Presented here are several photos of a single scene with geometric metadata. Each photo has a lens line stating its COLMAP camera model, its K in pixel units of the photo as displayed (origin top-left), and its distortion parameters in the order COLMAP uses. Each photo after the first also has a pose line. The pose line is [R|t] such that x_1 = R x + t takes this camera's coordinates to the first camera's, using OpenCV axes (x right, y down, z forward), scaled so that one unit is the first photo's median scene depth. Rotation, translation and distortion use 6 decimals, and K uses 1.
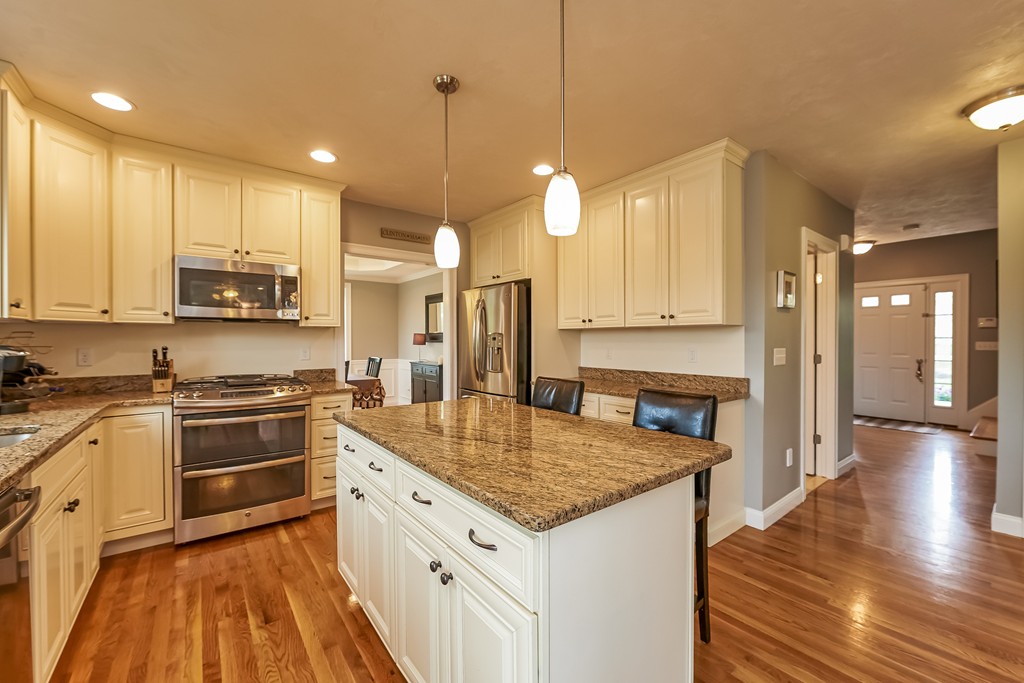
lens RADIAL K [[404.2, 0, 503.7], [0, 404.2, 342.5], [0, 0, 1]] dist [-0.007370, -0.000882]
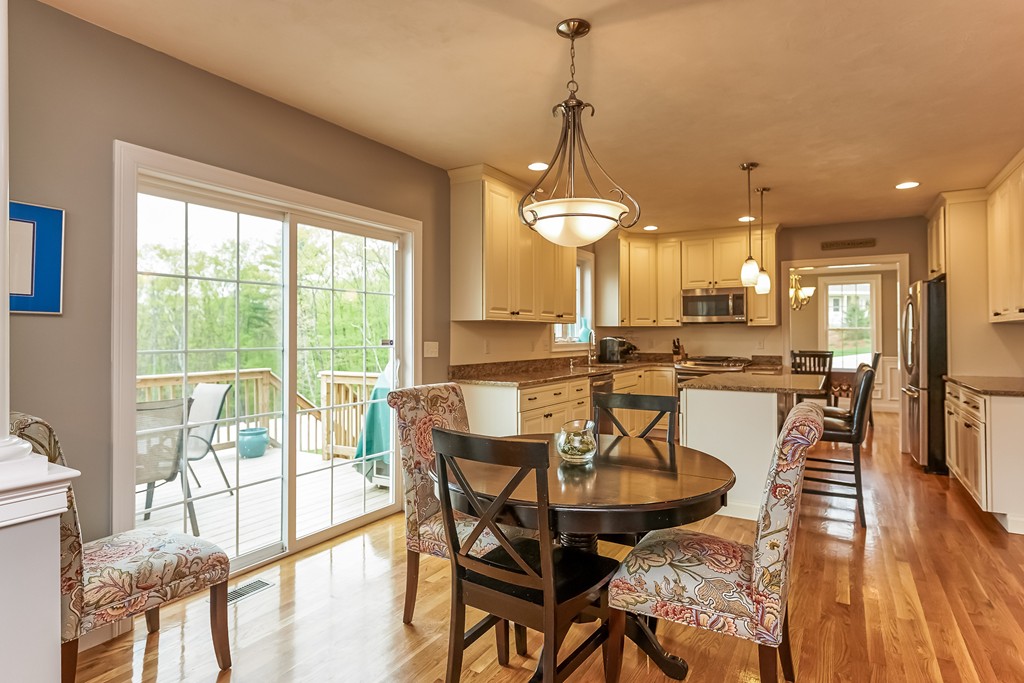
lens RADIAL K [[561.6, 0, 511.7], [0, 561.6, 336.8], [0, 0, 1]] dist [0.000812, 0.000015]
pose [[0.367893, 0.002703, -0.929864, 1.378821], [-0.005319, 0.999986, 0.000802, 0.006232], [0.929853, 0.004651, 0.367902, -0.730917]]
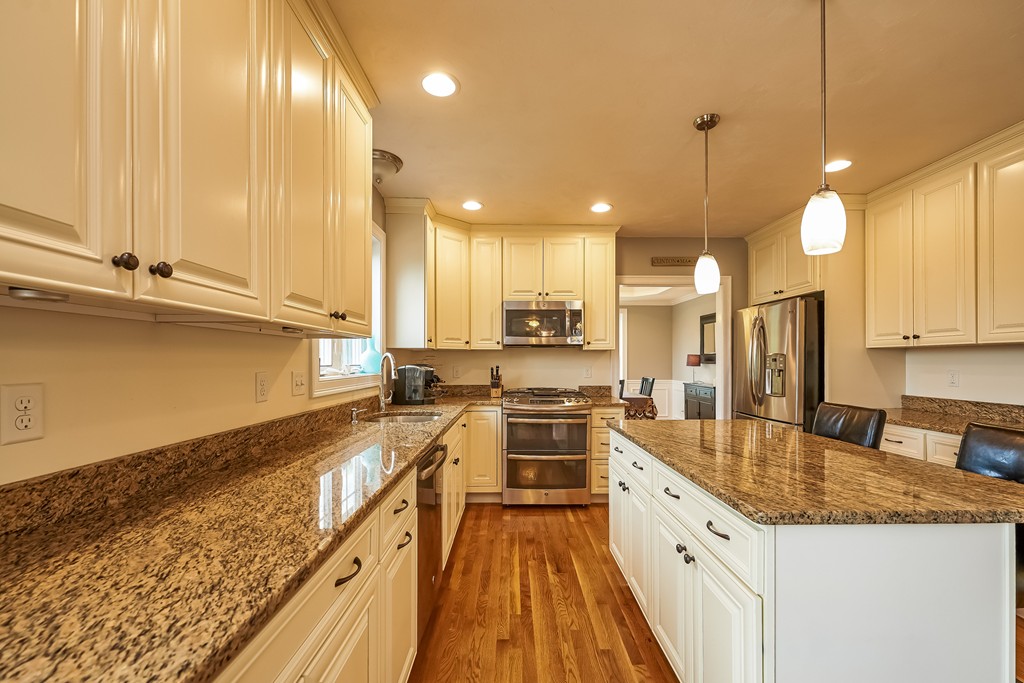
lens RADIAL K [[404.2, 0, 518.7], [0, 404.2, 363.1], [0, 0, 1]] dist [-0.007370, -0.000882]
pose [[0.807658, 0.003548, -0.589641, 0.068263], [-0.004318, 0.999991, 0.000102, 0.000632], [0.589636, 0.002464, 0.807665, -0.121427]]
